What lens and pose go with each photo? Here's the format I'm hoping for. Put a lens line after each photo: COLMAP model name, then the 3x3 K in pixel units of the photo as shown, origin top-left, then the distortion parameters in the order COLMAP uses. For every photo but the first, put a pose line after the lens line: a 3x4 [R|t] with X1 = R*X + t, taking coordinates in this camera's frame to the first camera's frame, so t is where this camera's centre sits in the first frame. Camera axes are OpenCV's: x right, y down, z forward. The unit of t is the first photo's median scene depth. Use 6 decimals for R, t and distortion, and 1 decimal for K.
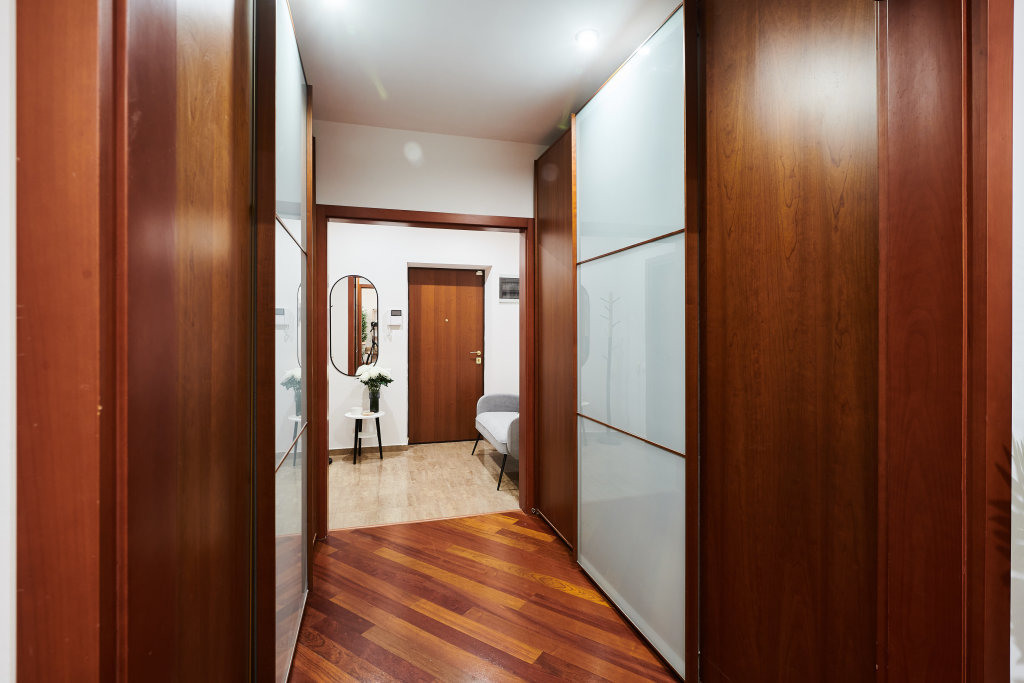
lens RADIAL K [[493.8, 0, 515.1], [0, 493.8, 335.8], [0, 0, 1]] dist [-0.000050, -0.000234]
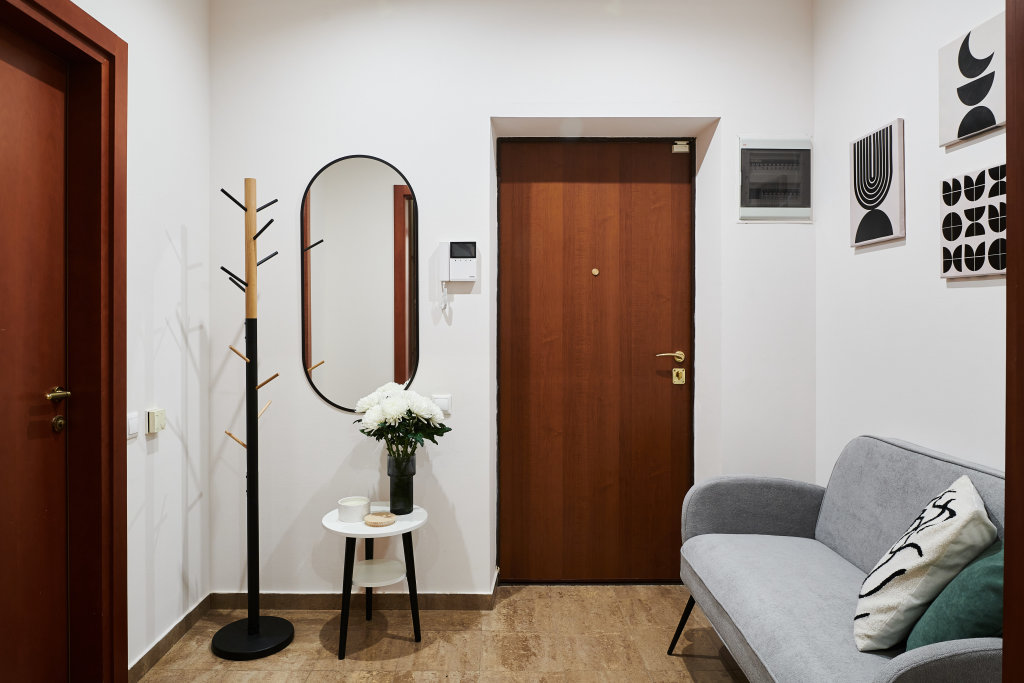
lens RADIAL K [[638.8, 0, 507.8], [0, 638.8, 327.7], [0, 0, 1]] dist [0.000634, -0.000121]
pose [[0.962606, 0.000432, -0.270905, -0.068970], [-0.000665, 0.999999, -0.000768, 0.013533], [0.270904, 0.000919, 0.962606, 0.502654]]
